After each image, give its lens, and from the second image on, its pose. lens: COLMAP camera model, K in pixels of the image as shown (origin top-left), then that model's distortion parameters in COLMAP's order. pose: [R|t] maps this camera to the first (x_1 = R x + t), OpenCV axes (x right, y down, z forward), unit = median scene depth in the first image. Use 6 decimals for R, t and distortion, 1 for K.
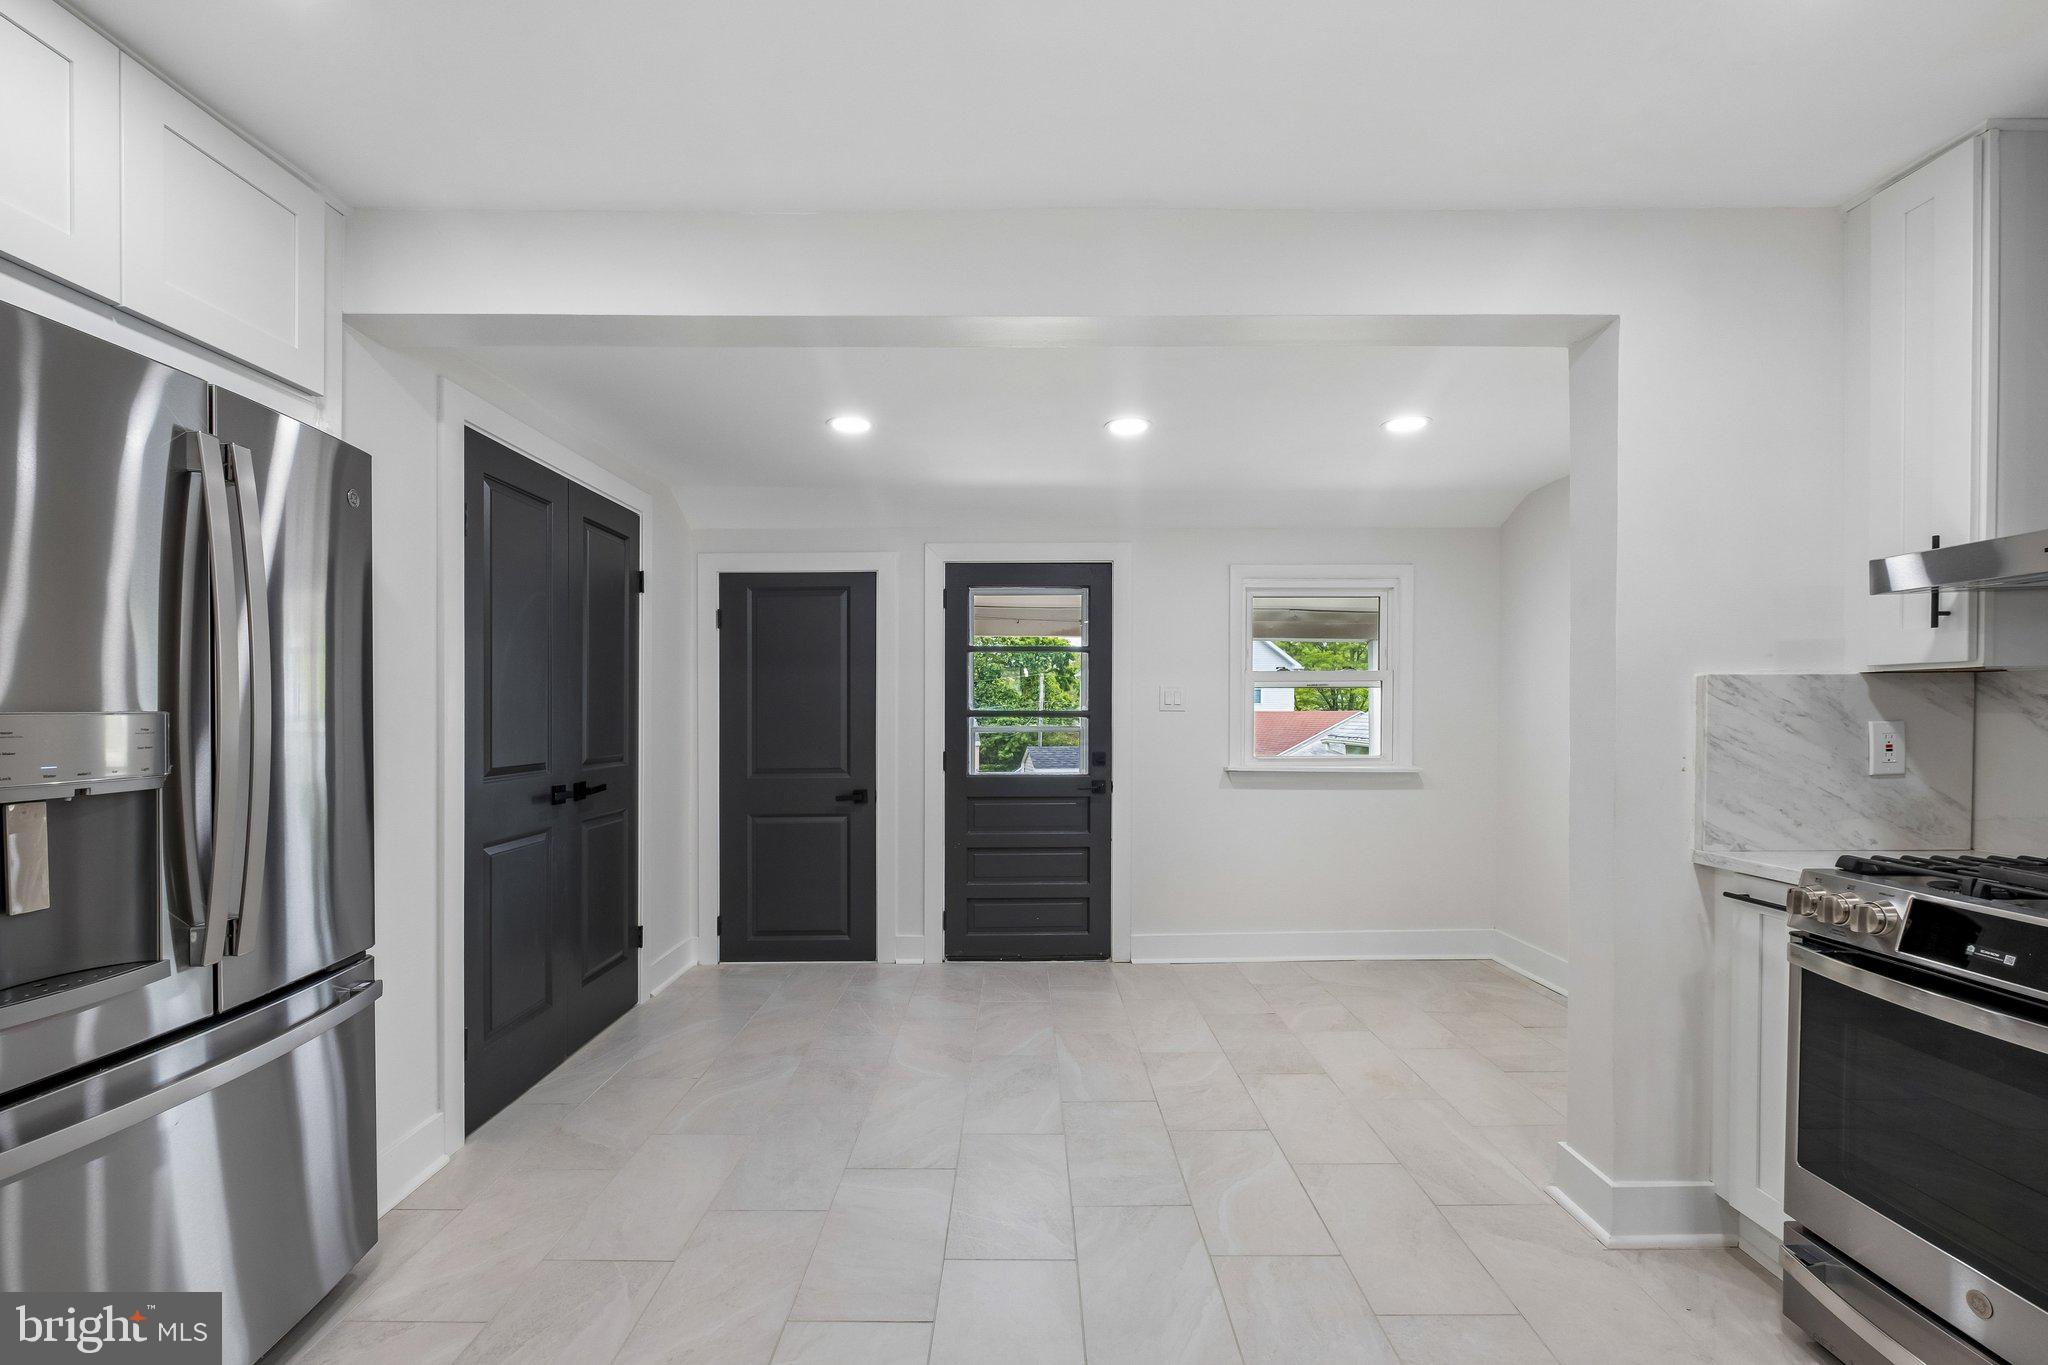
lens RADIAL K [[899.9, 0, 1027.7], [0, 899.9, 722.6], [0, 0, 1]] dist [-0.003795, -0.000295]
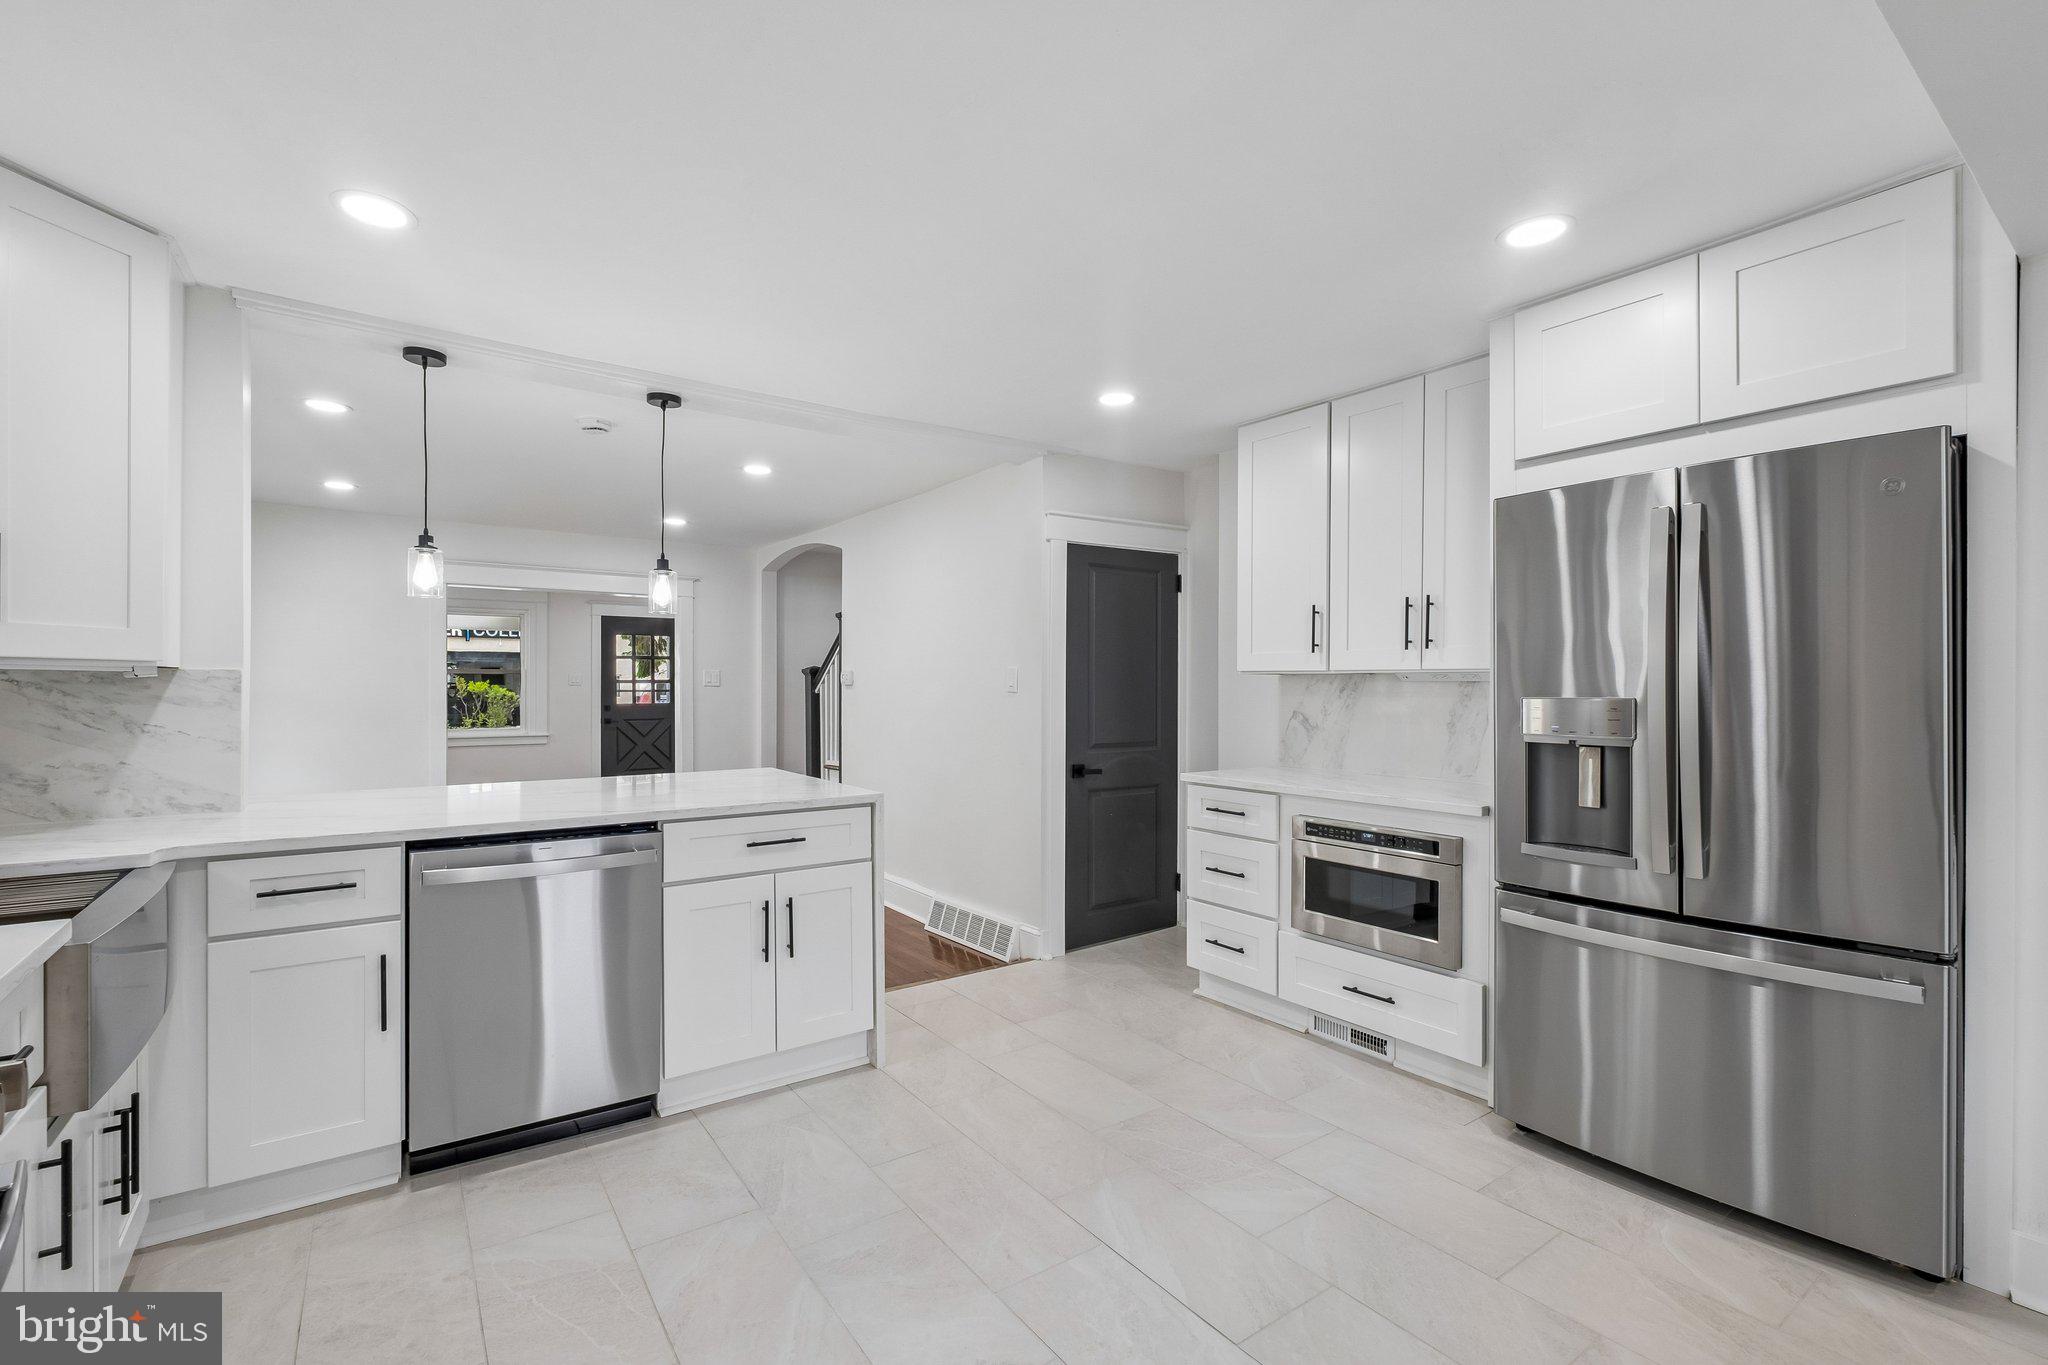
lens RADIAL K [[899.9, 0, 1012.7], [0, 899.9, 689.7], [0, 0, 1]] dist [-0.003795, -0.000295]
pose [[-0.824561, 0.004907, -0.565752, 0.297222], [-0.006315, 0.999820, 0.017875, -0.017997], [0.565738, 0.018311, -0.824382, 0.615701]]
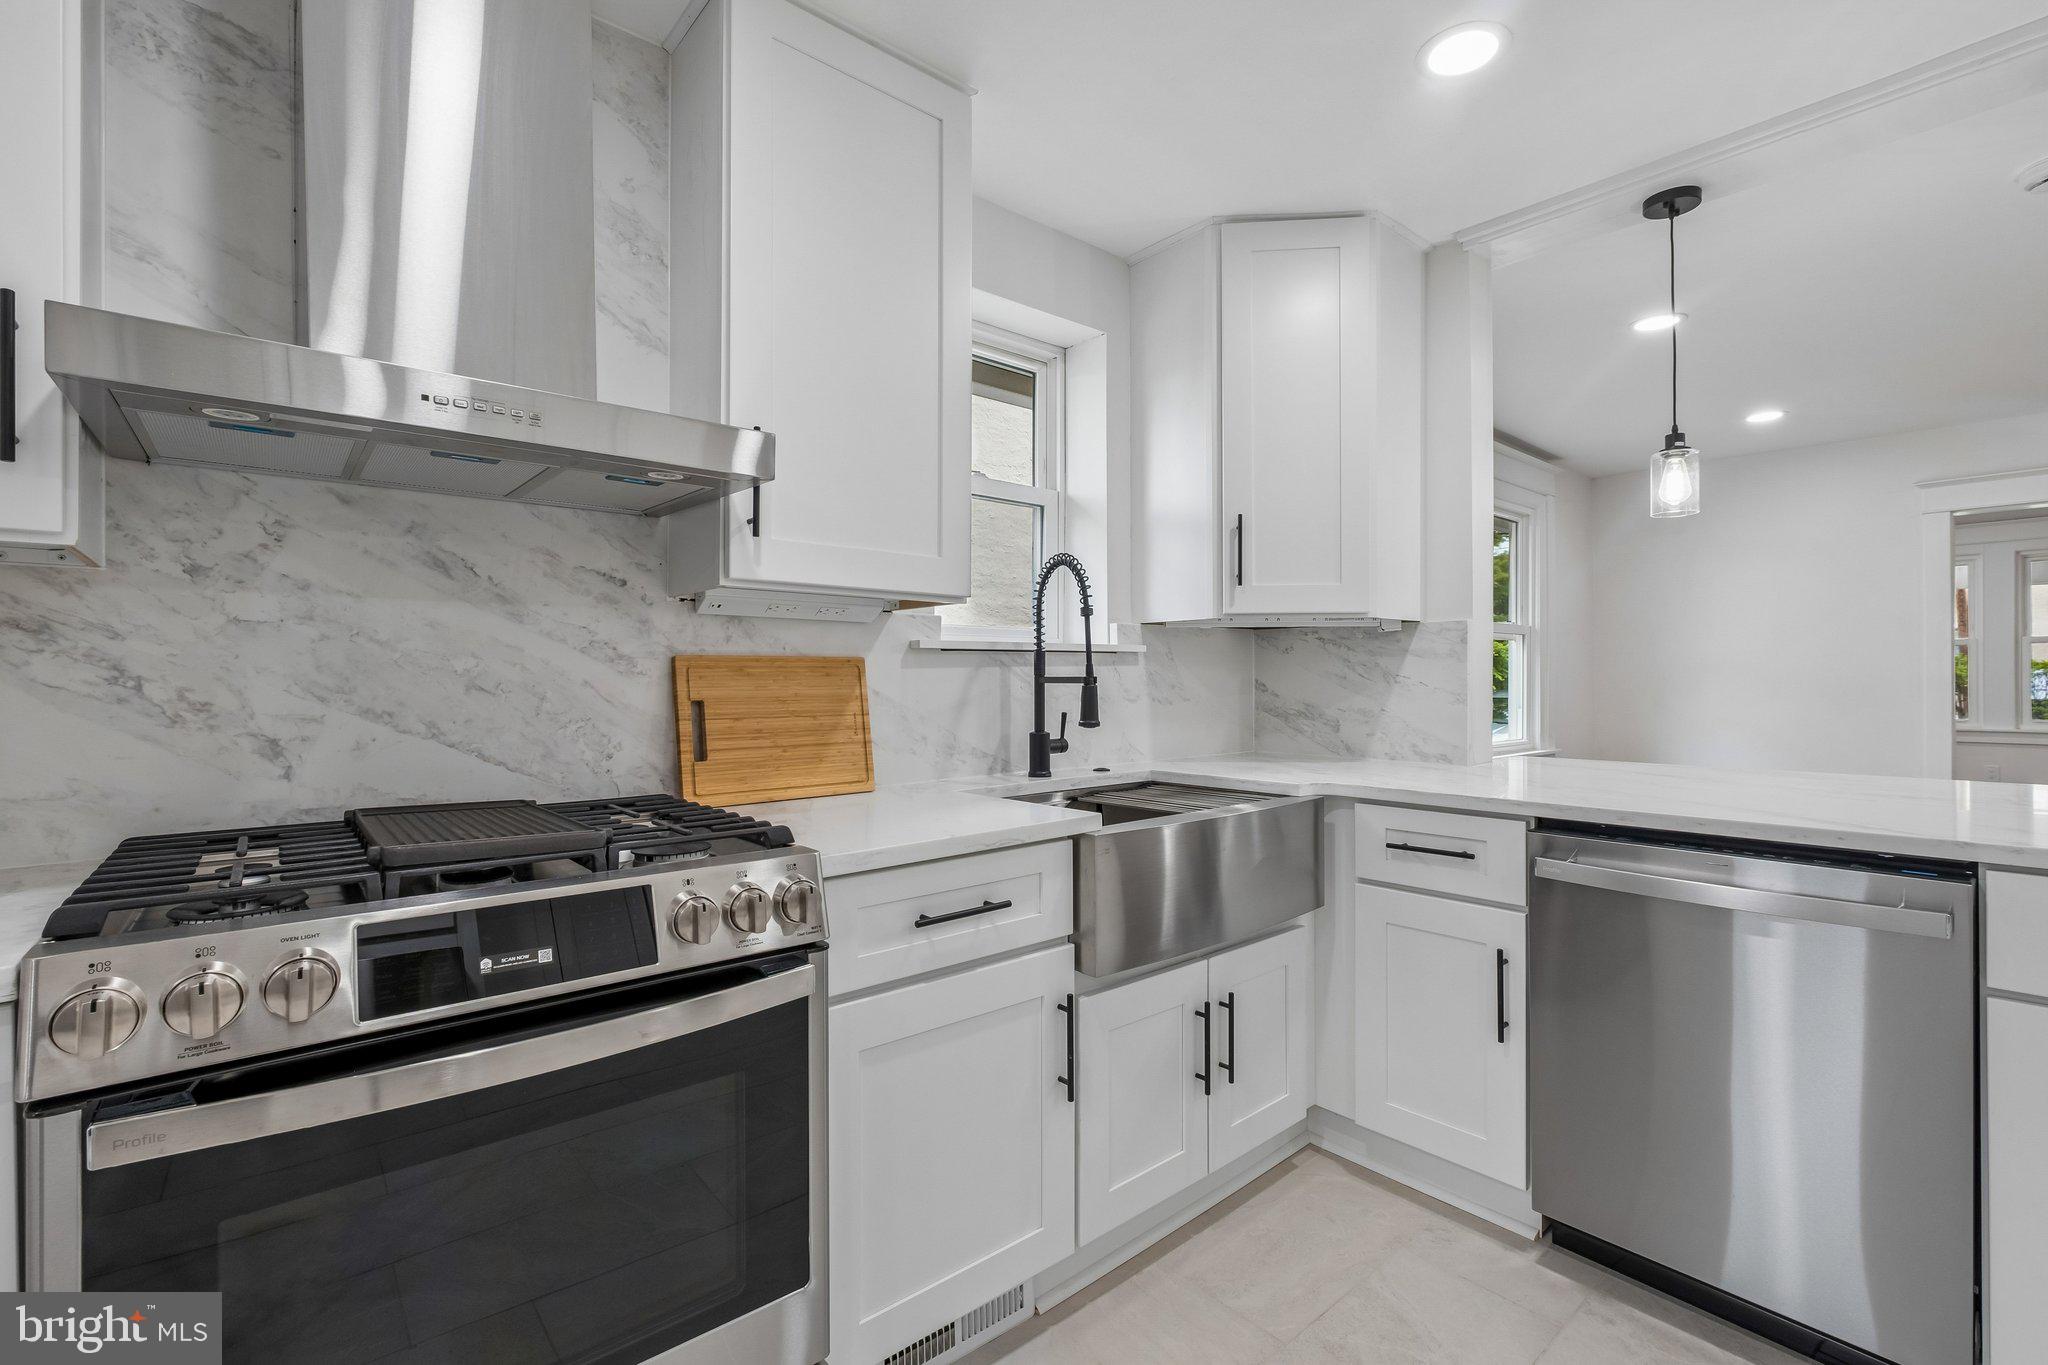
lens RADIAL K [[899.9, 0, 1012.4], [0, 899.9, 679.1], [0, 0, 1]] dist [-0.003795, -0.000295]
pose [[-0.633210, 0.008354, 0.773935, 0.102256], [0.018425, 0.999821, 0.004282, 0.015745], [-0.773761, 0.016971, -0.633250, 0.413358]]
